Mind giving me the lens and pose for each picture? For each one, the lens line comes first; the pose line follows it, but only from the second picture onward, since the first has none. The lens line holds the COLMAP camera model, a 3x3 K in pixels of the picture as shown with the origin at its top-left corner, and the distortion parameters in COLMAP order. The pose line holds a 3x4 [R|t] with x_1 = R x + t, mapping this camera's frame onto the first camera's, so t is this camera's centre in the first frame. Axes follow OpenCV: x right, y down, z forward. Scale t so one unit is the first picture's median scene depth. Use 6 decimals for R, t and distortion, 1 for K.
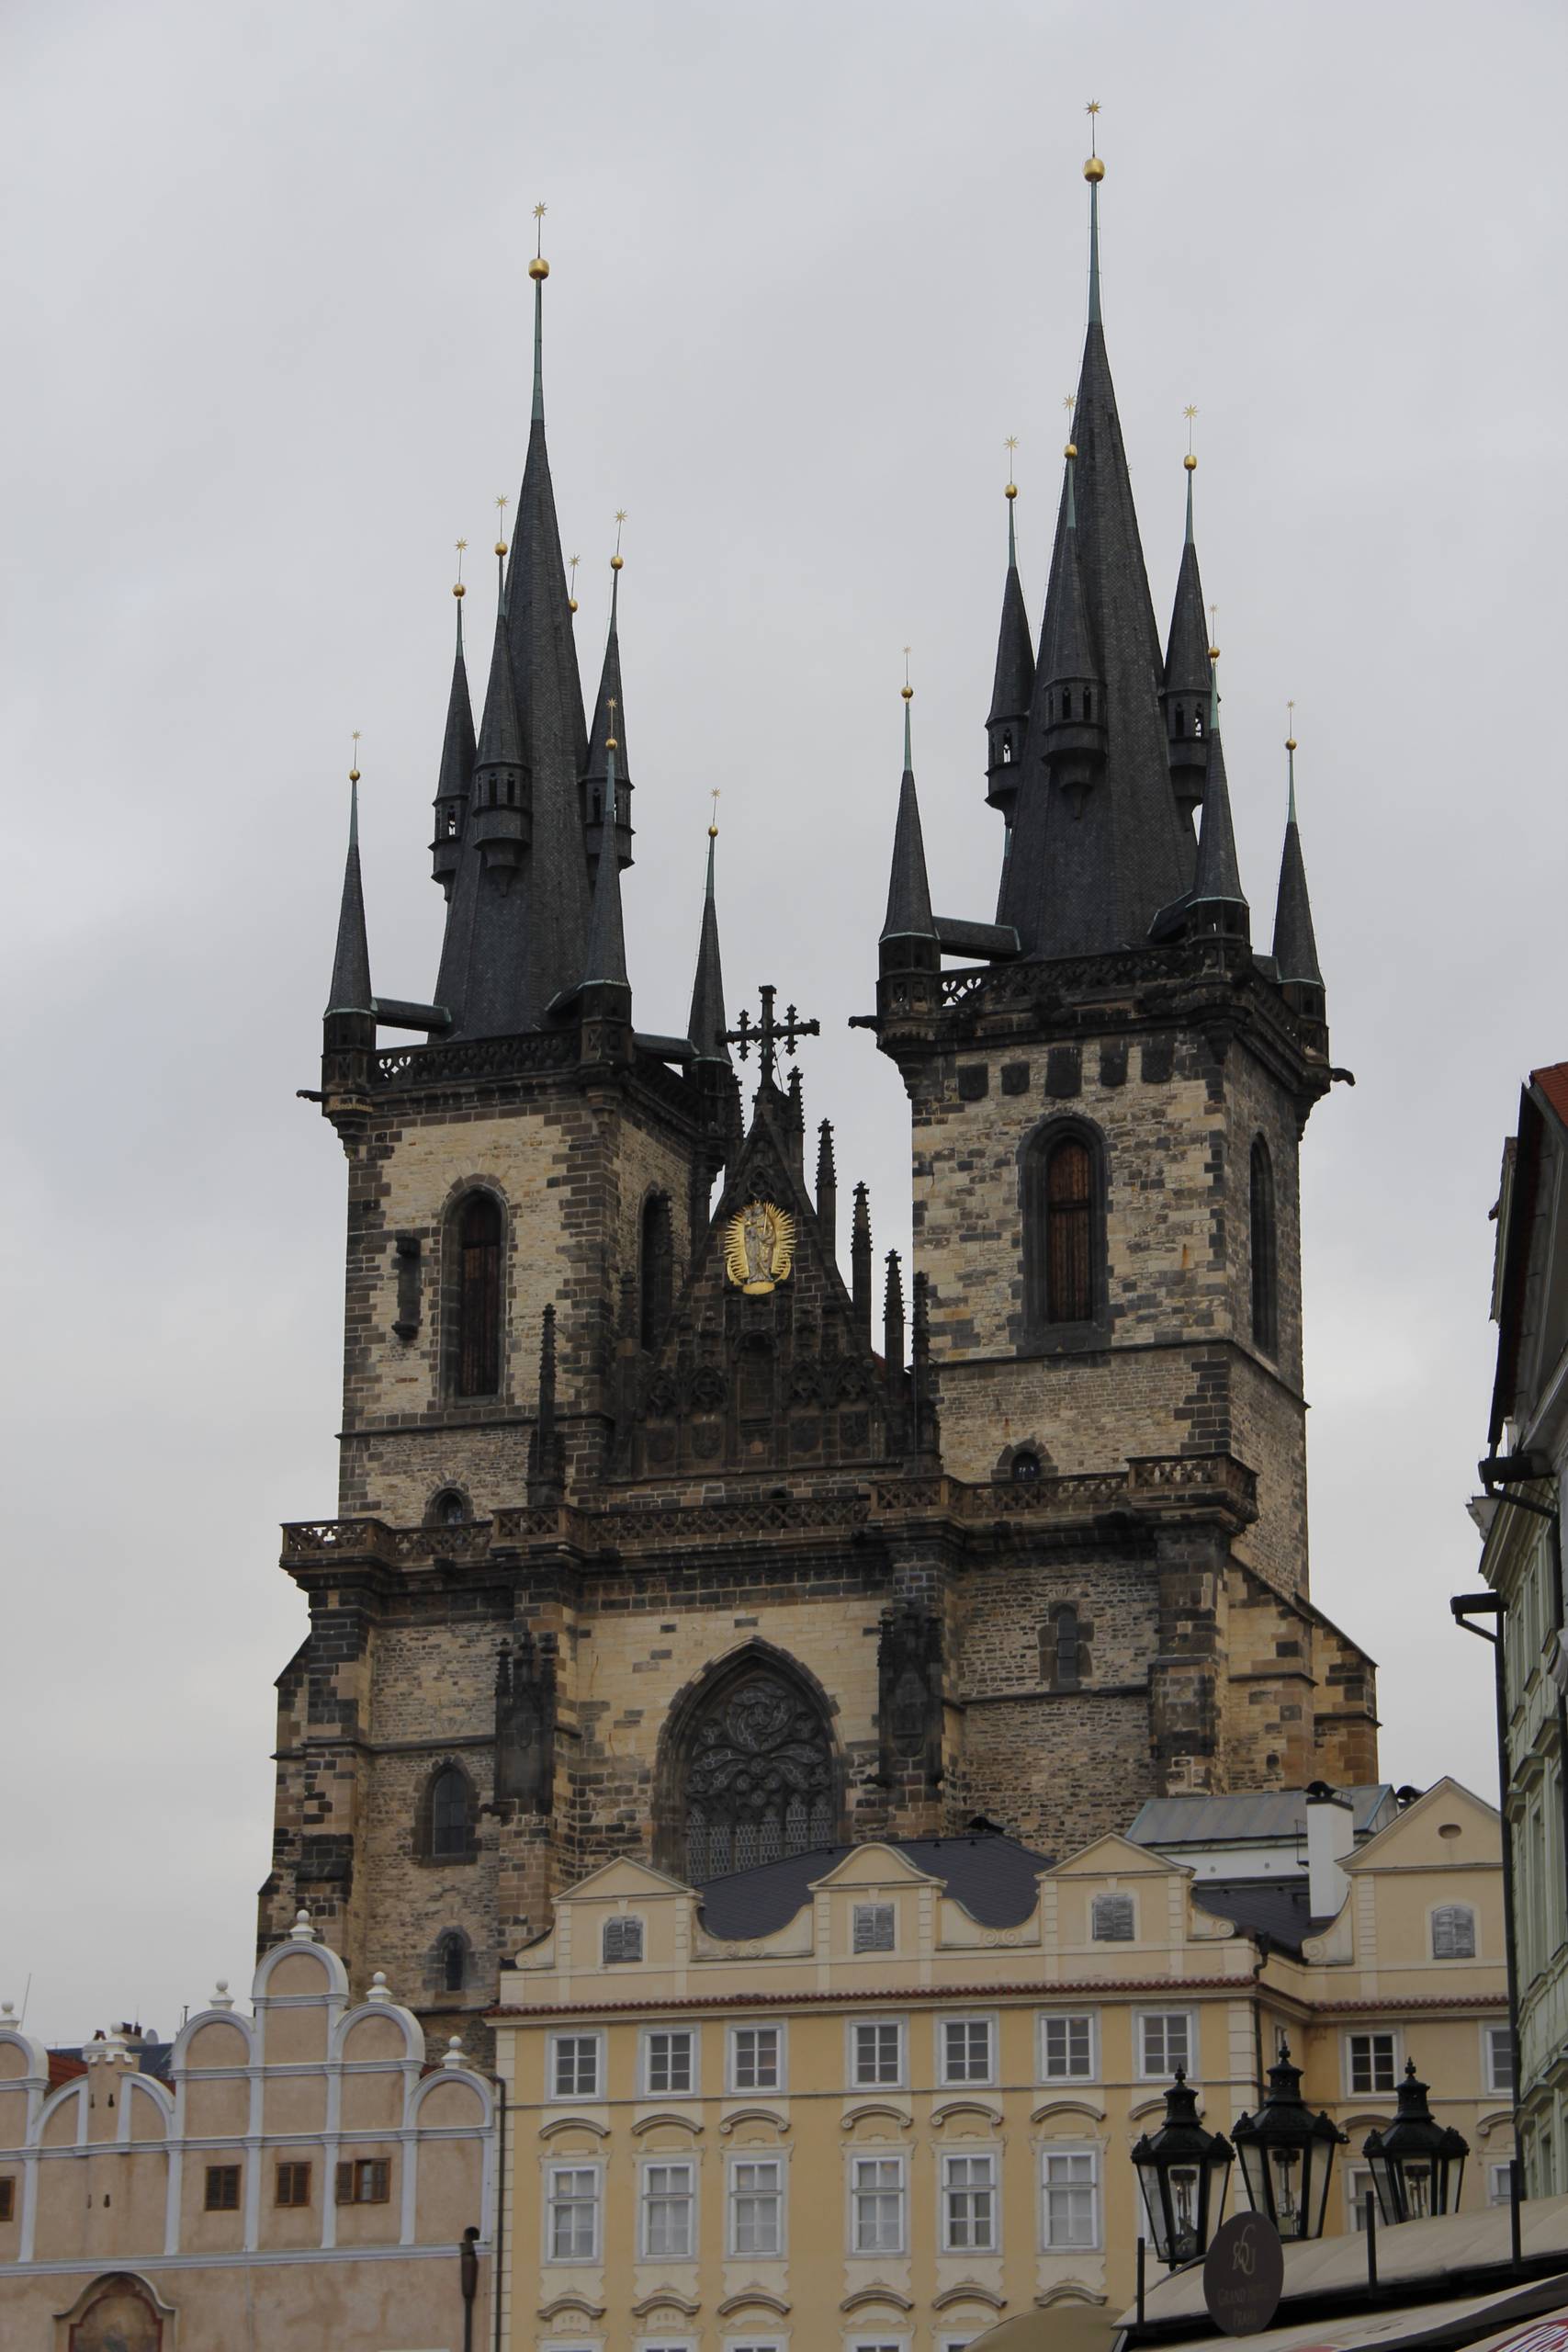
lens RADIAL K [[5526.9, 0, 784.0], [0, 5526.9, 1176.0], [0, 0, 1]] dist [0.364273, 1.267513]
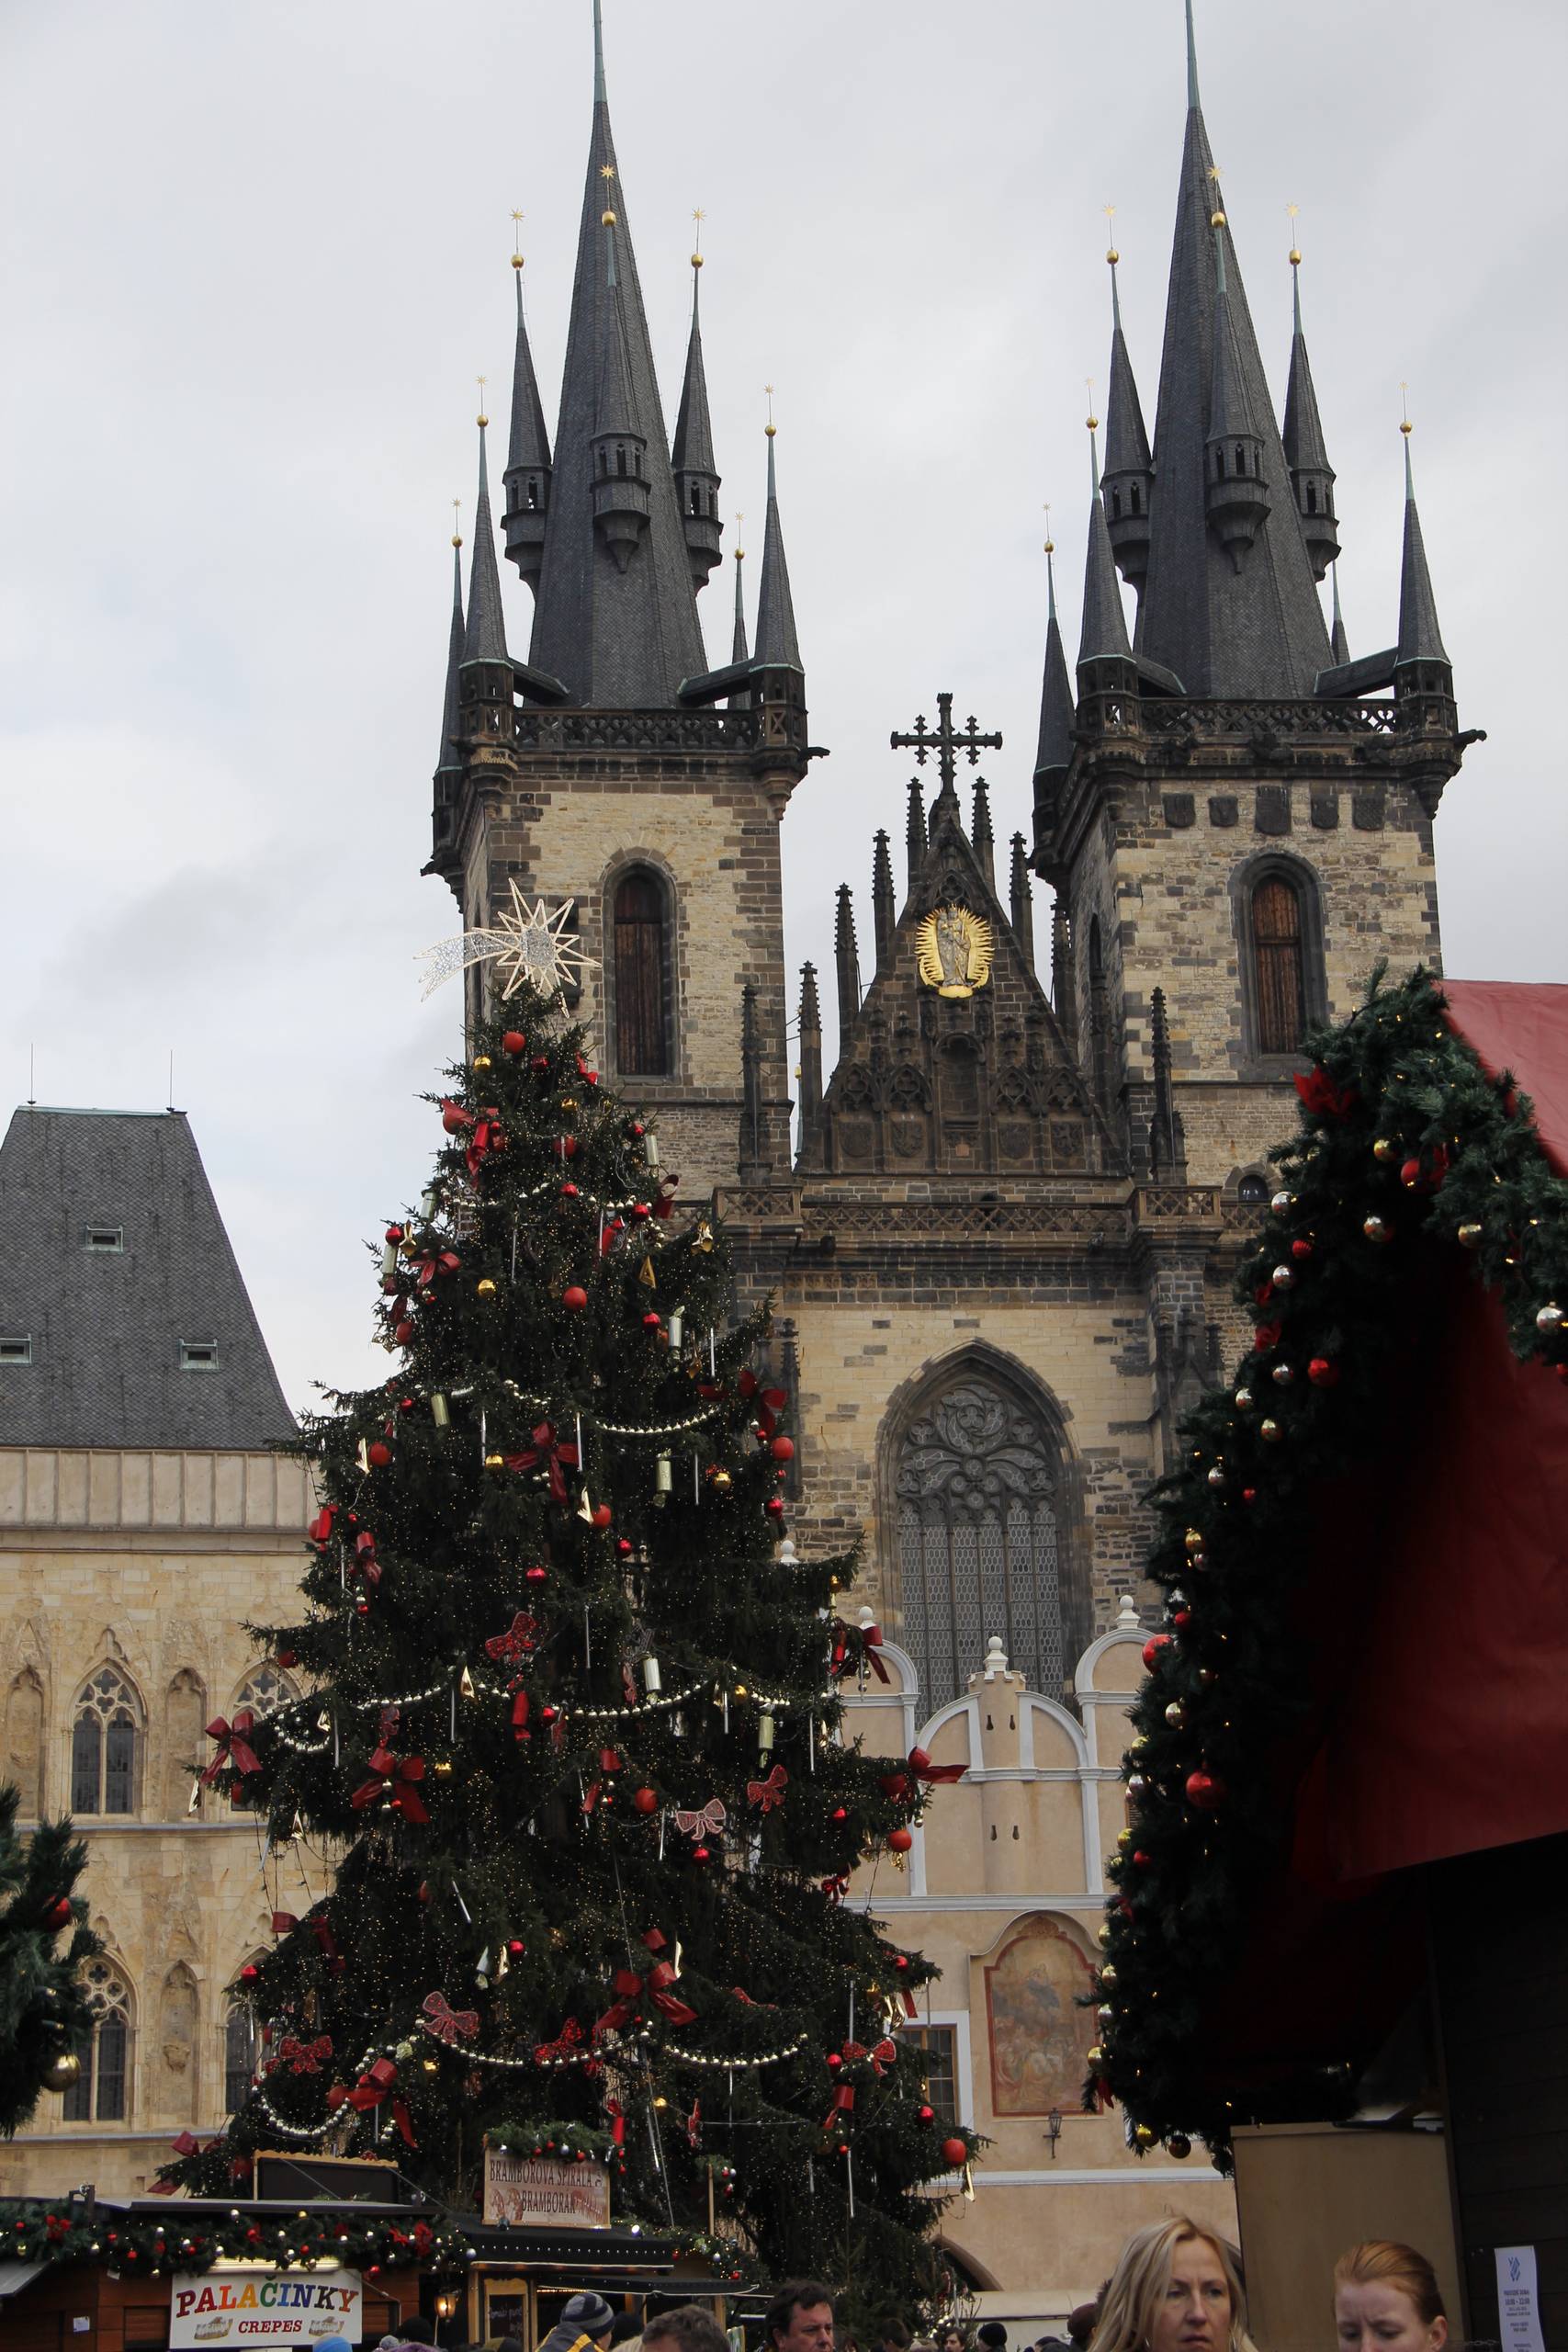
lens RADIAL K [[4271.1, 0, 820.9], [0, 4271.1, 1230.3], [0, 0, 1]] dist [0.204647, 0.532131]
pose [[0.883119, 0.093186, 0.459801, -0.377799], [-0.086495, 0.995614, -0.035650, 0.093225], [-0.461107, -0.008287, 0.887306, 0.341188]]
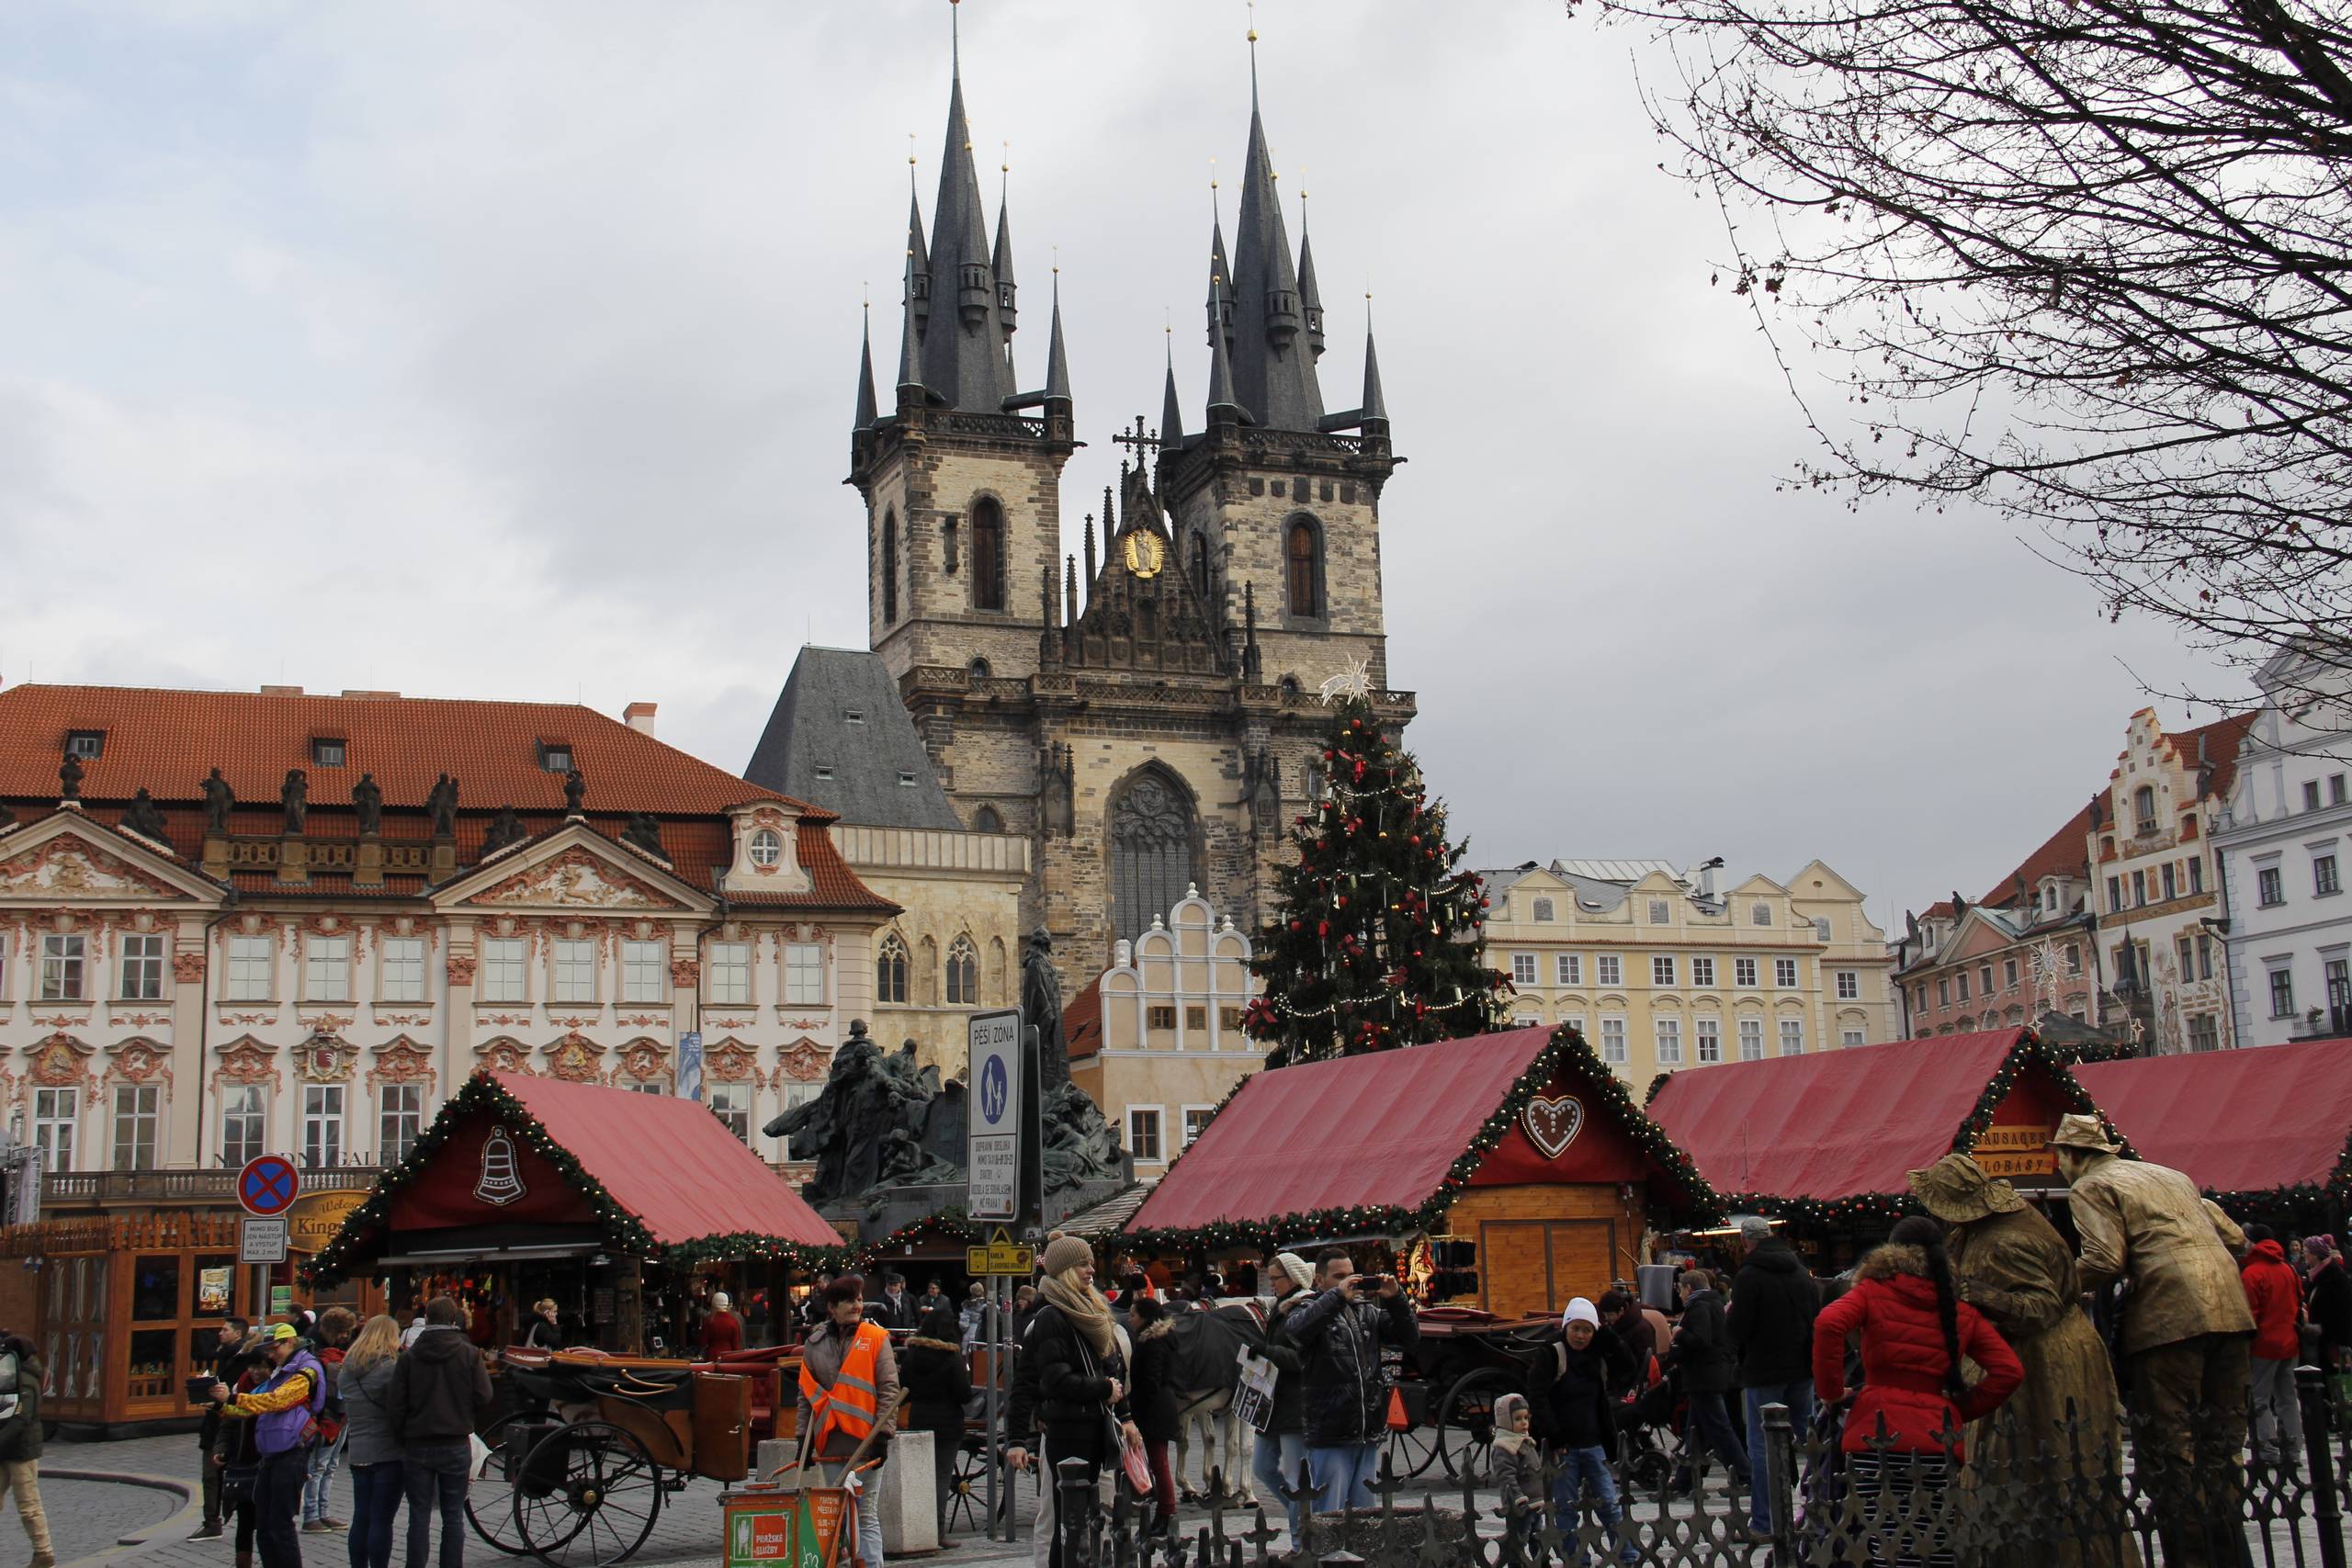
lens RADIAL K [[2762.4, 0, 1176.0], [0, 2762.4, 784.0], [0, 0, 1]] dist [-0.029855, 0.008952]
pose [[0.751145, 0.096460, 0.653052, -0.618853], [-0.140693, 0.989930, 0.015608, 0.076386], [-0.644970, -0.103604, 0.757152, 0.272108]]
